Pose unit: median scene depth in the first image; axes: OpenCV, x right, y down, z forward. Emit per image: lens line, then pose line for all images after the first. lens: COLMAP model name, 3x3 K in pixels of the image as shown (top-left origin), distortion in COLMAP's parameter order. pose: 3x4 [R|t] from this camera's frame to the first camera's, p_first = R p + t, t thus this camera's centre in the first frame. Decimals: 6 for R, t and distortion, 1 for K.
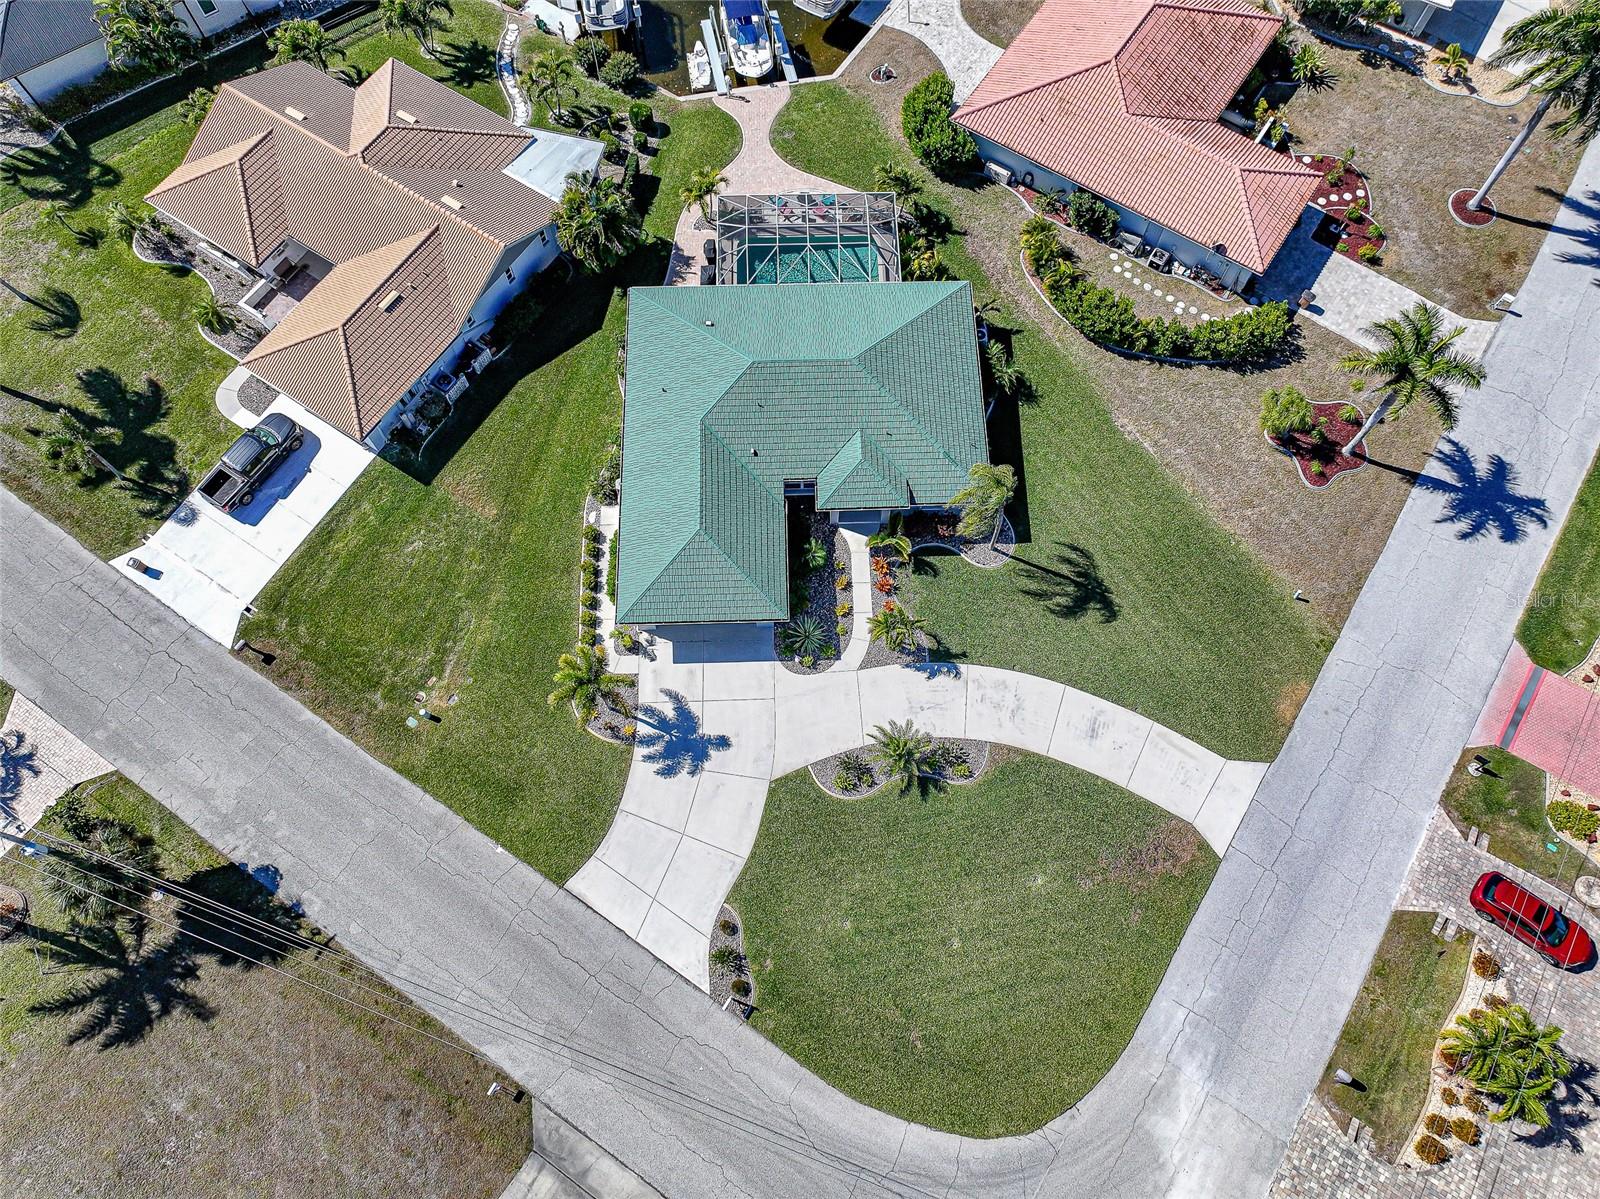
lens RADIAL K [[1129.1, 0, 795.5], [0, 1129.1, 596.3], [0, 0, 1]] dist [0.002313, 0.006231]
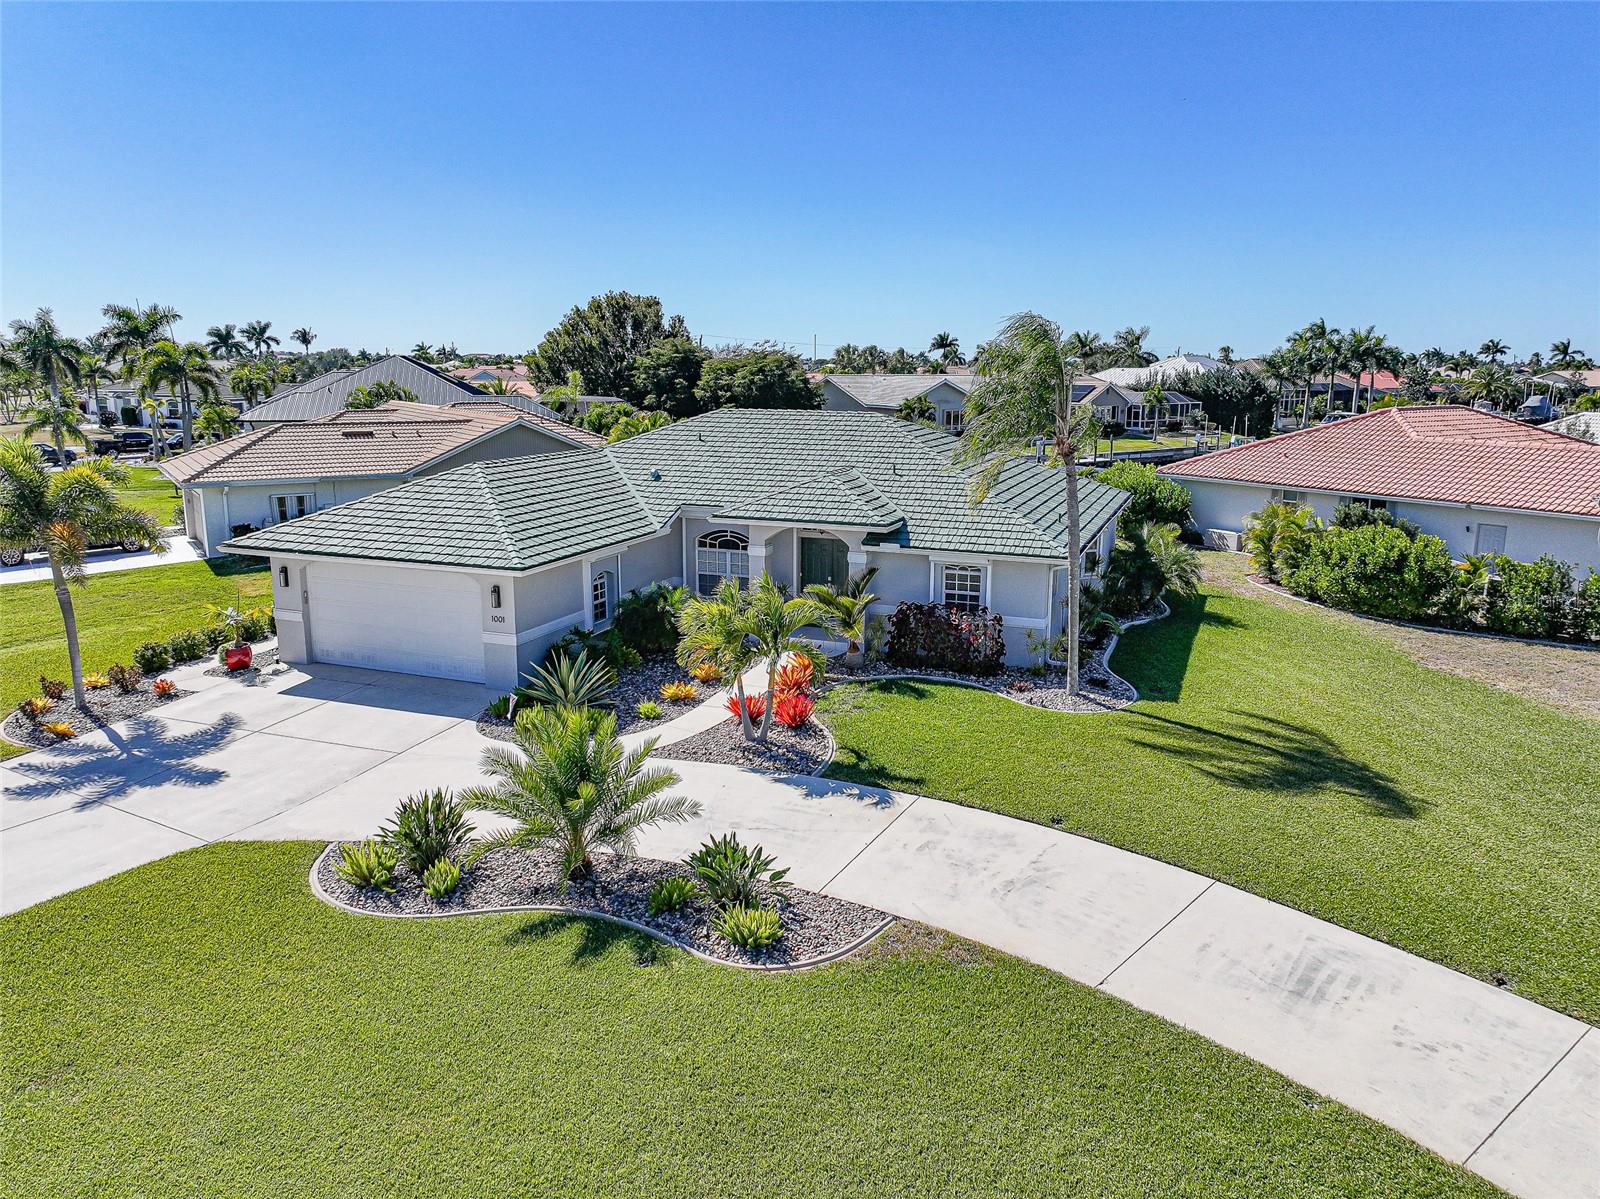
lens RADIAL K [[1129.1, 0, 796.2], [0, 1129.1, 598.0], [0, 0, 1]] dist [0.002313, 0.006231]
pose [[0.922036, 0.084448, -0.377780, 0.243448], [-0.360644, 0.542009, -0.759053, 0.302616], [0.140660, 0.836119, 0.530207, 0.765713]]
